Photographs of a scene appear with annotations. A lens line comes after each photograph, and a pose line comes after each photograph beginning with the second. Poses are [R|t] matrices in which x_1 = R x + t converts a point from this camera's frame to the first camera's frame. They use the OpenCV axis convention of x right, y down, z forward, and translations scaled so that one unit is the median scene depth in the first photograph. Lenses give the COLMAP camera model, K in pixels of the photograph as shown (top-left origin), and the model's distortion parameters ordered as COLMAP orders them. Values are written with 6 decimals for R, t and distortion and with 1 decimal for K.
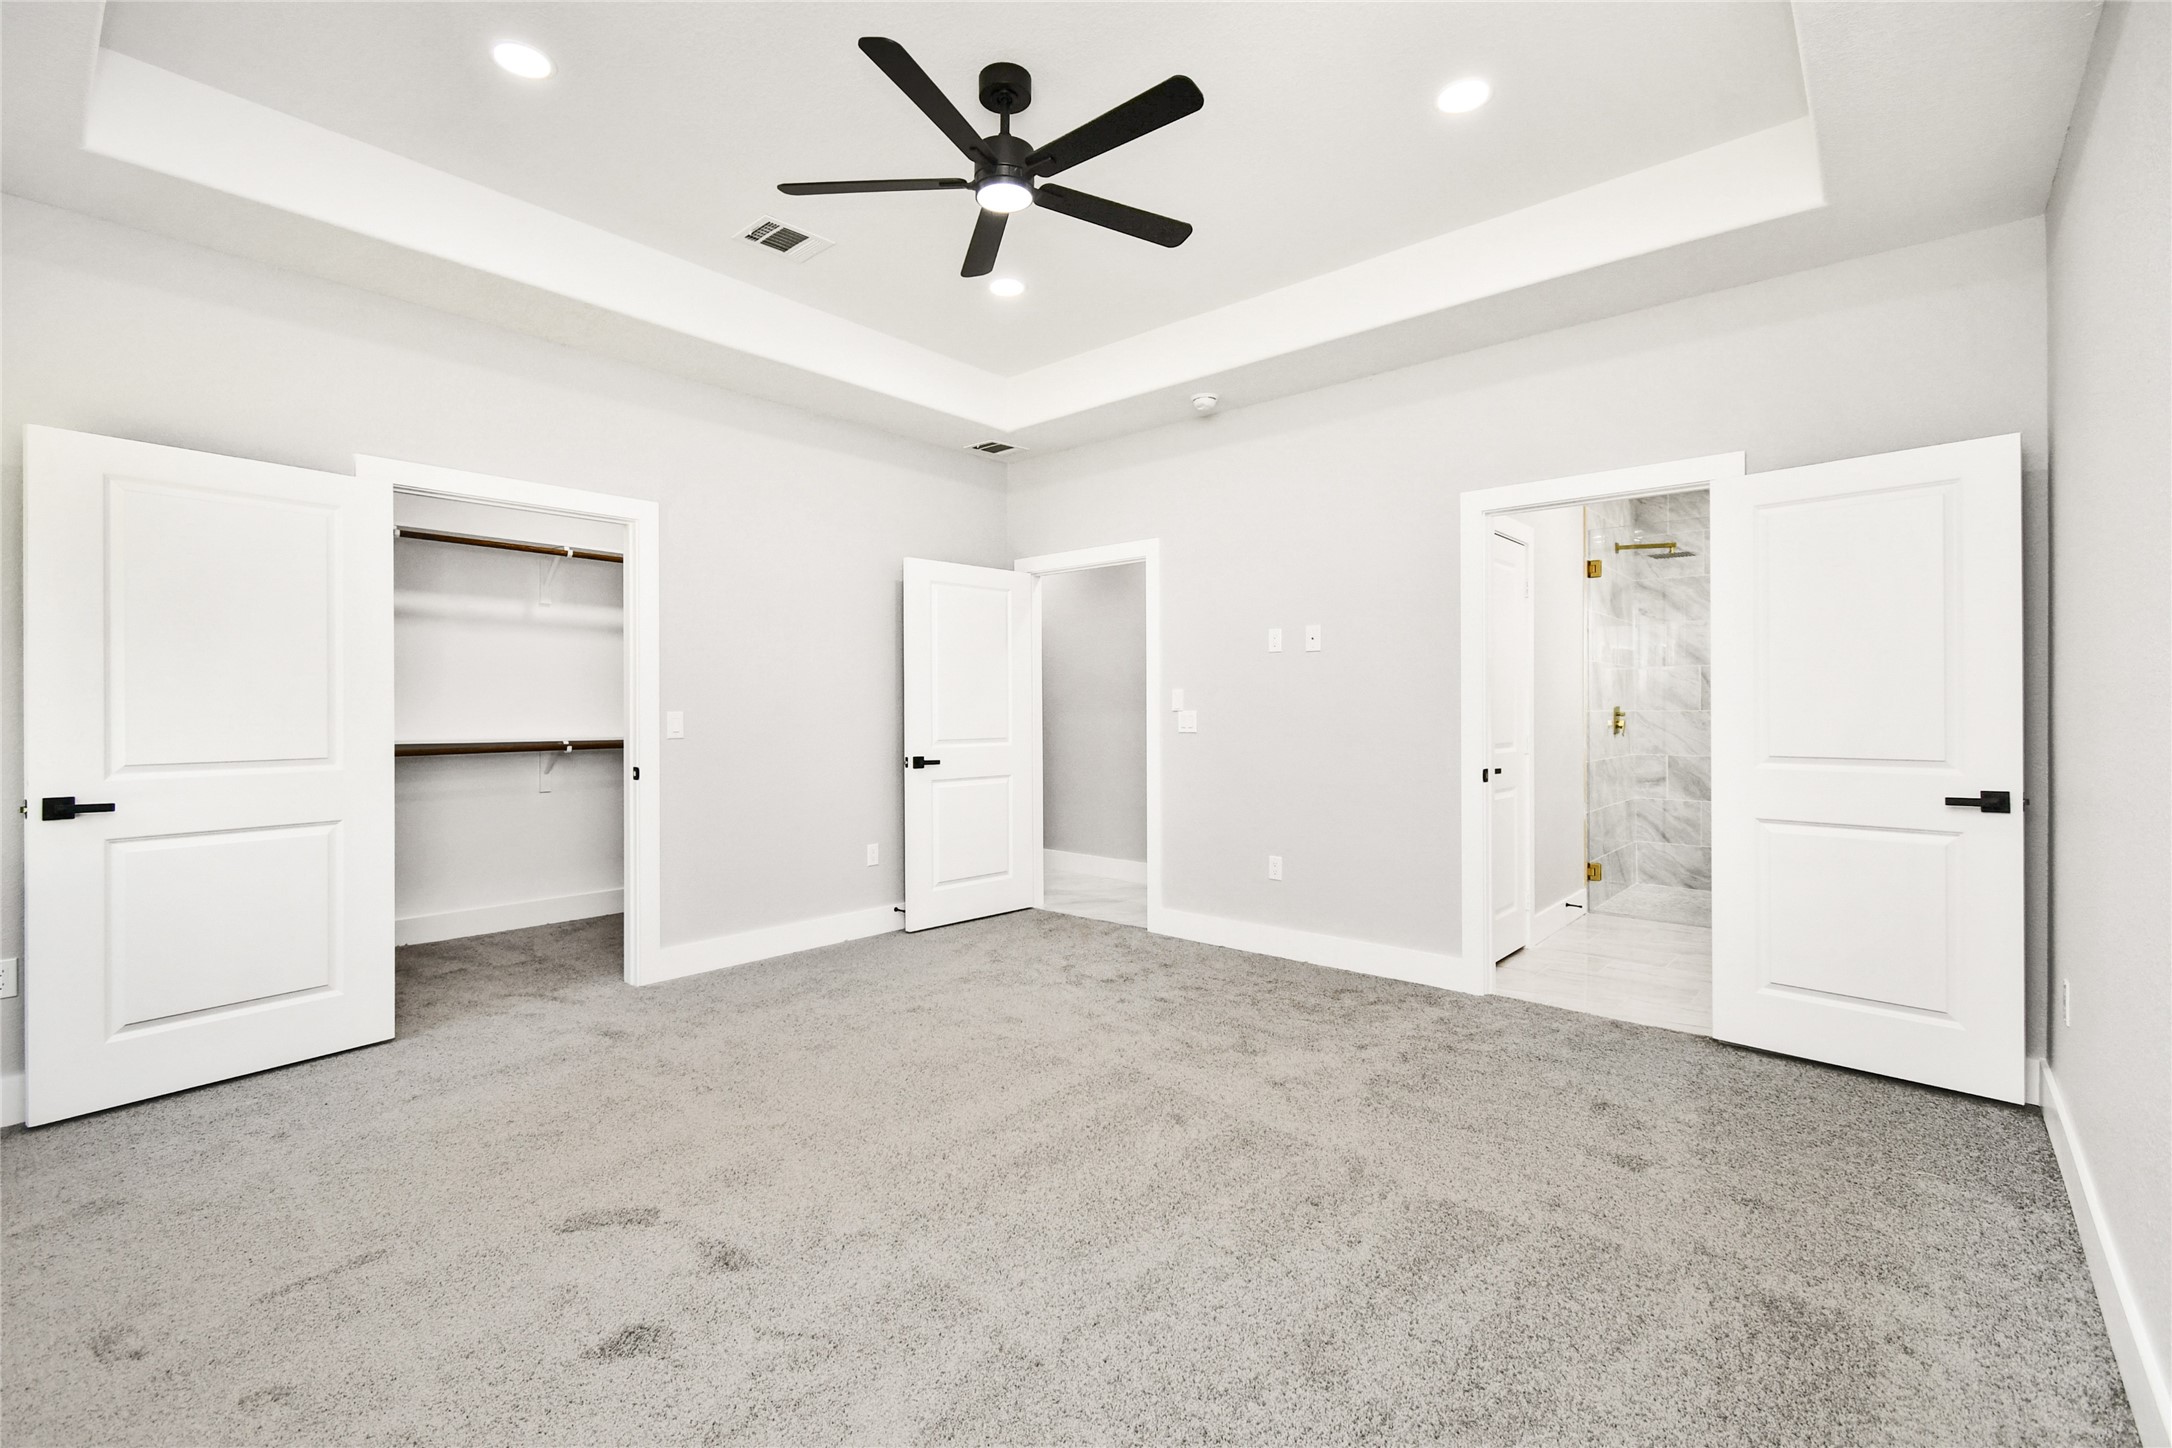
lens RADIAL K [[983.4, 0, 1082.7], [0, 983.4, 712.6], [0, 0, 1]] dist [0.002335, -0.000172]
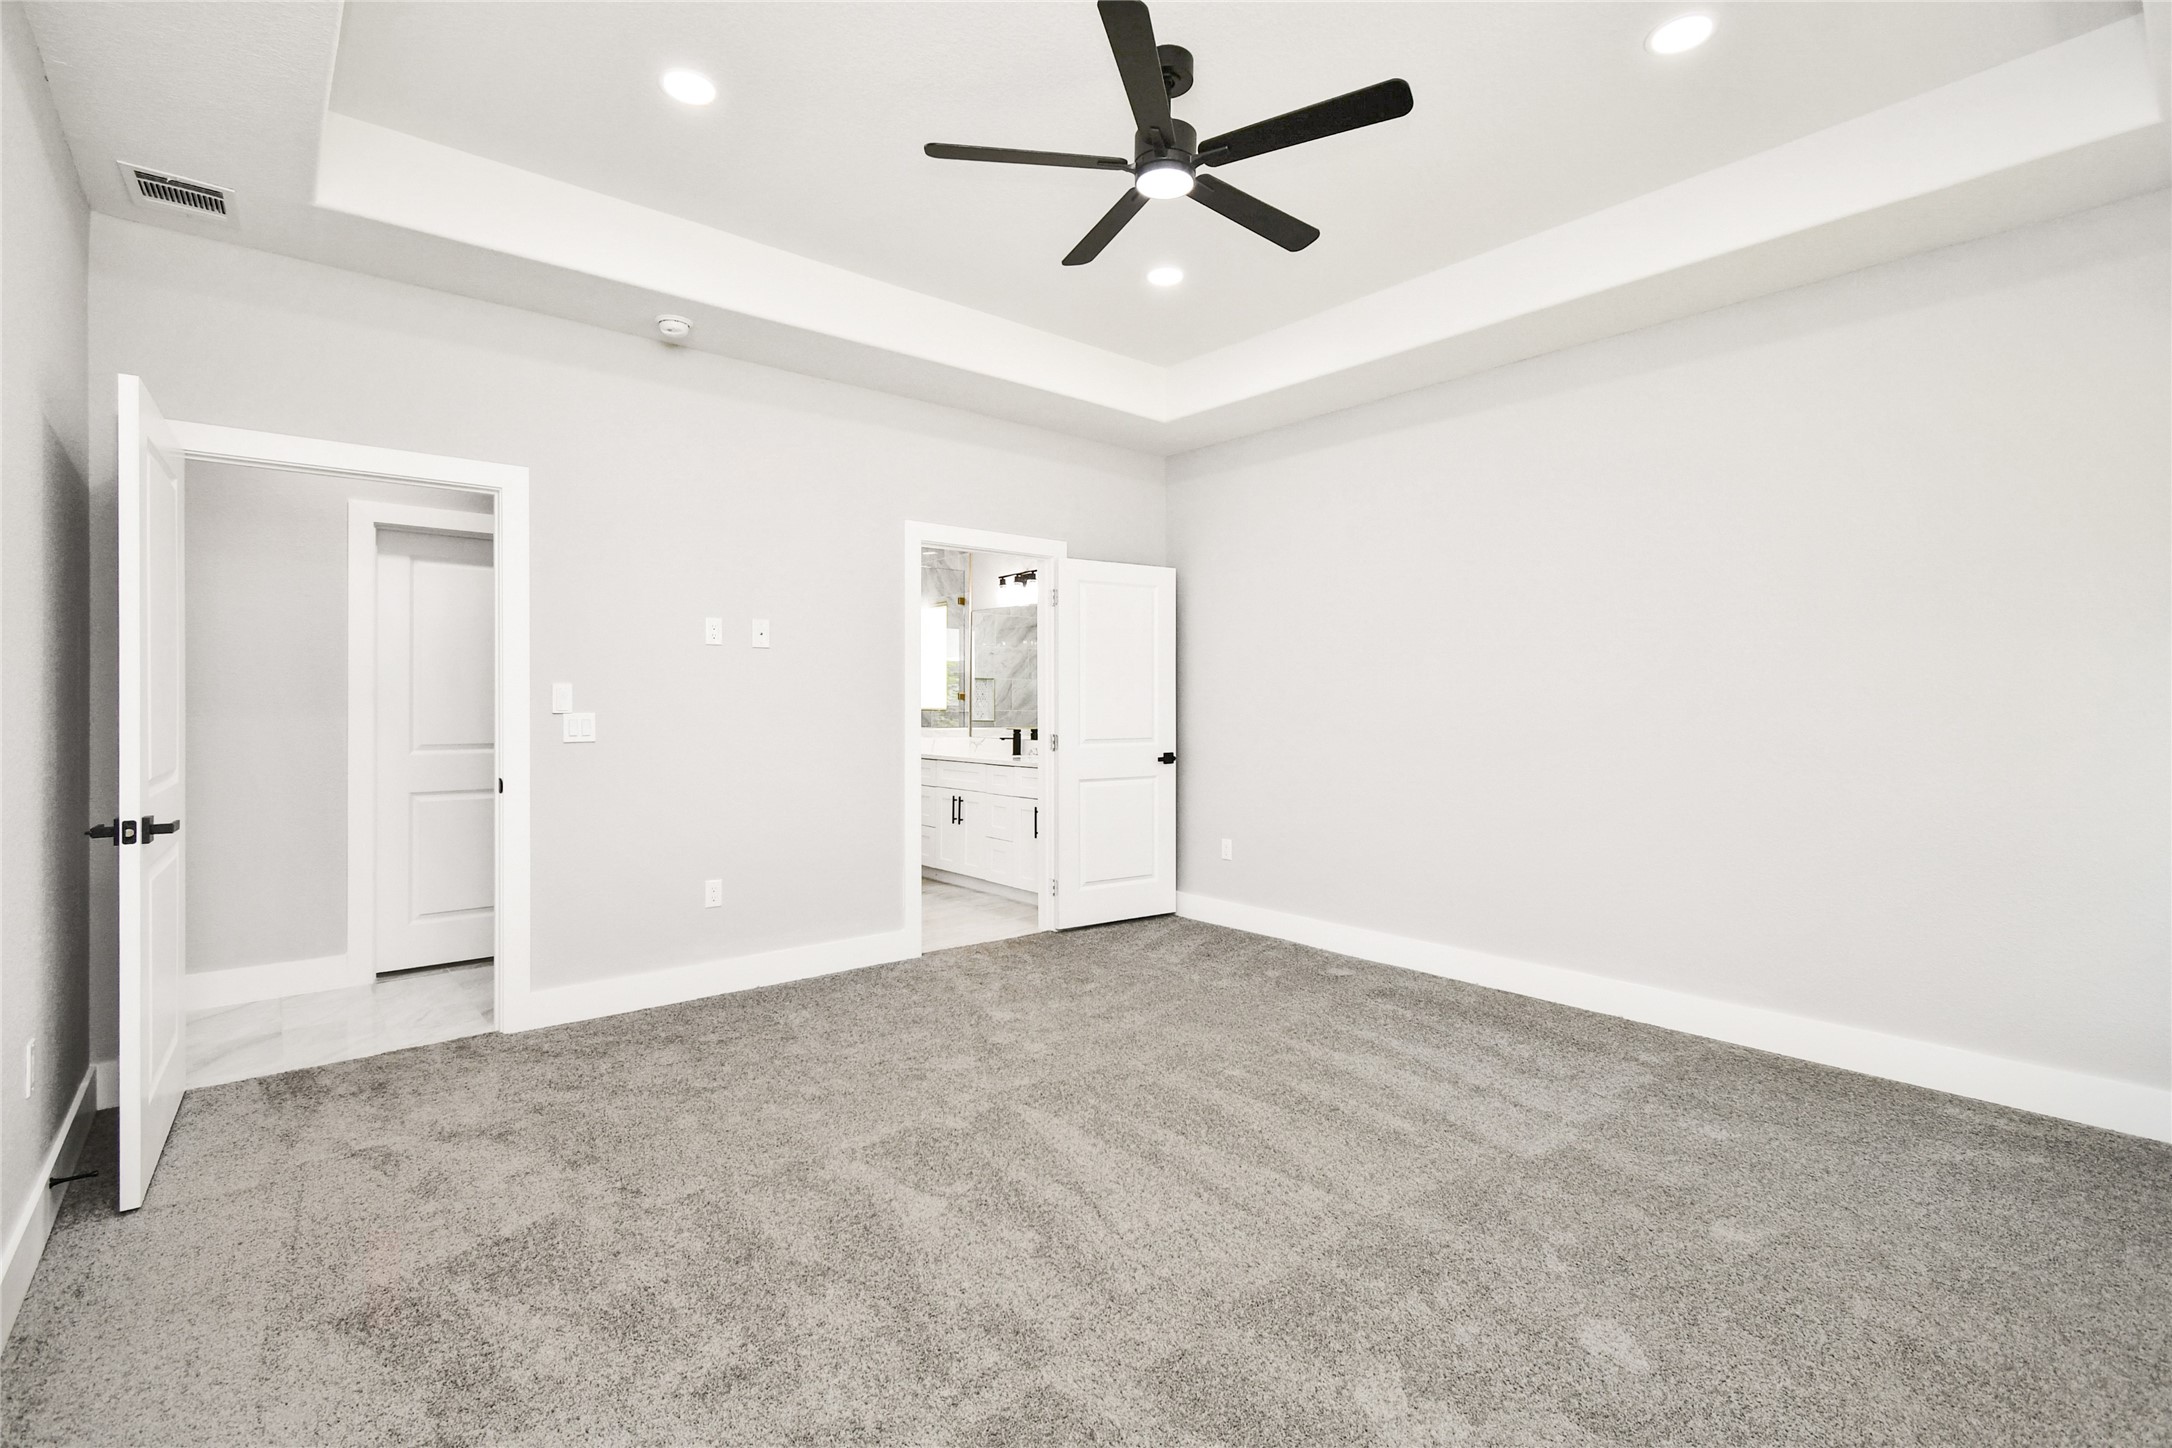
lens RADIAL K [[983.4, 0, 1082.7], [0, 983.4, 712.6], [0, 0, 1]] dist [0.002335, -0.000172]
pose [[0.138410, -0.007886, 0.990344, -0.579153], [0.000162, 0.999968, 0.007940, -0.007929], [-0.990375, -0.000939, 0.138407, 0.519037]]
